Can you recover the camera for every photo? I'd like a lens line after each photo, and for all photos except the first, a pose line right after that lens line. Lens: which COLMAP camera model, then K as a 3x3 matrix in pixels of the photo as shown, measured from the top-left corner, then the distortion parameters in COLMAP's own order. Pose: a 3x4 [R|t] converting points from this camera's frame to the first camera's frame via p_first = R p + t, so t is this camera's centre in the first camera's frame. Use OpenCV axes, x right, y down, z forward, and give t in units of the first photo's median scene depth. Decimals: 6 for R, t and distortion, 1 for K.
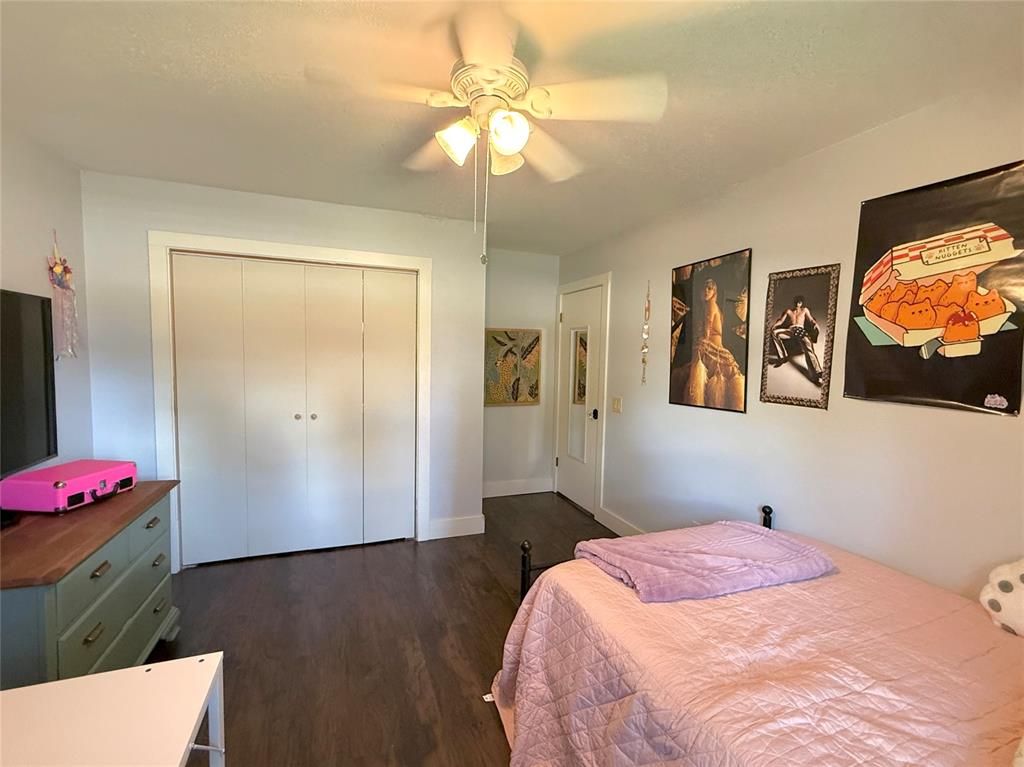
lens RADIAL K [[448.8, 0, 509.8], [0, 448.8, 383.0], [0, 0, 1]] dist [-0.001630, 0.000860]
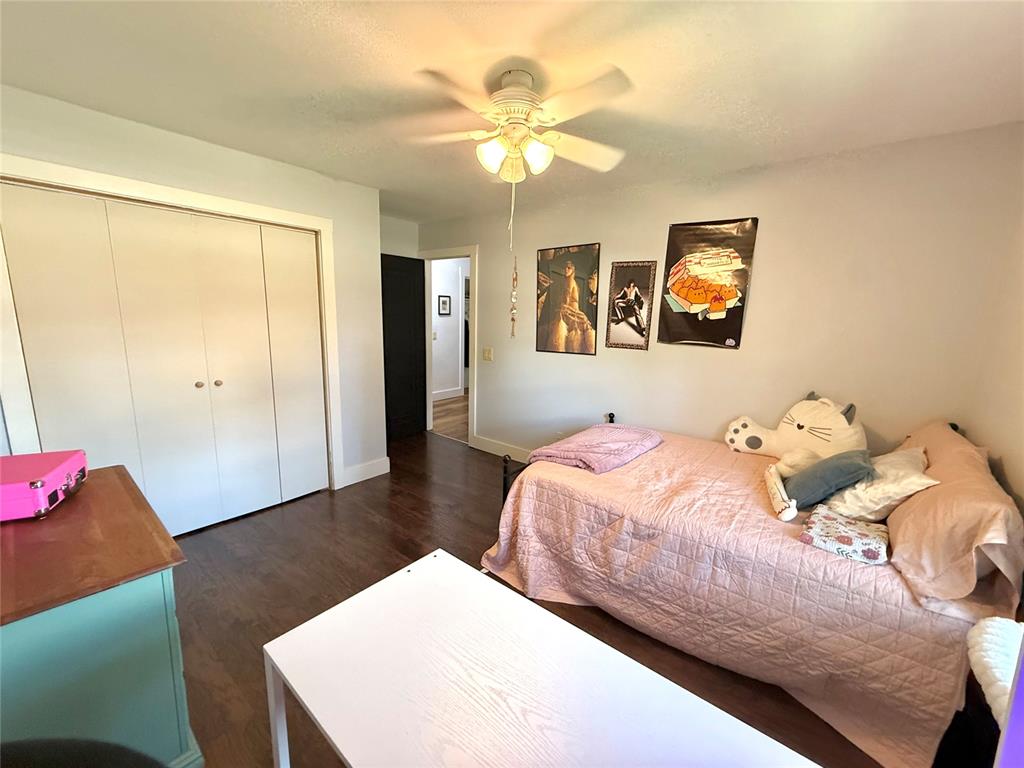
lens RADIAL K [[410.8, 0, 511.6], [0, 410.8, 382.9], [0, 0, 1]] dist [0.001270, 0.000191]
pose [[0.863321, -0.085972, 0.497279, -0.492244], [0.026680, 0.991780, 0.125145, -0.024649], [-0.503950, -0.094773, 0.858518, -0.065032]]
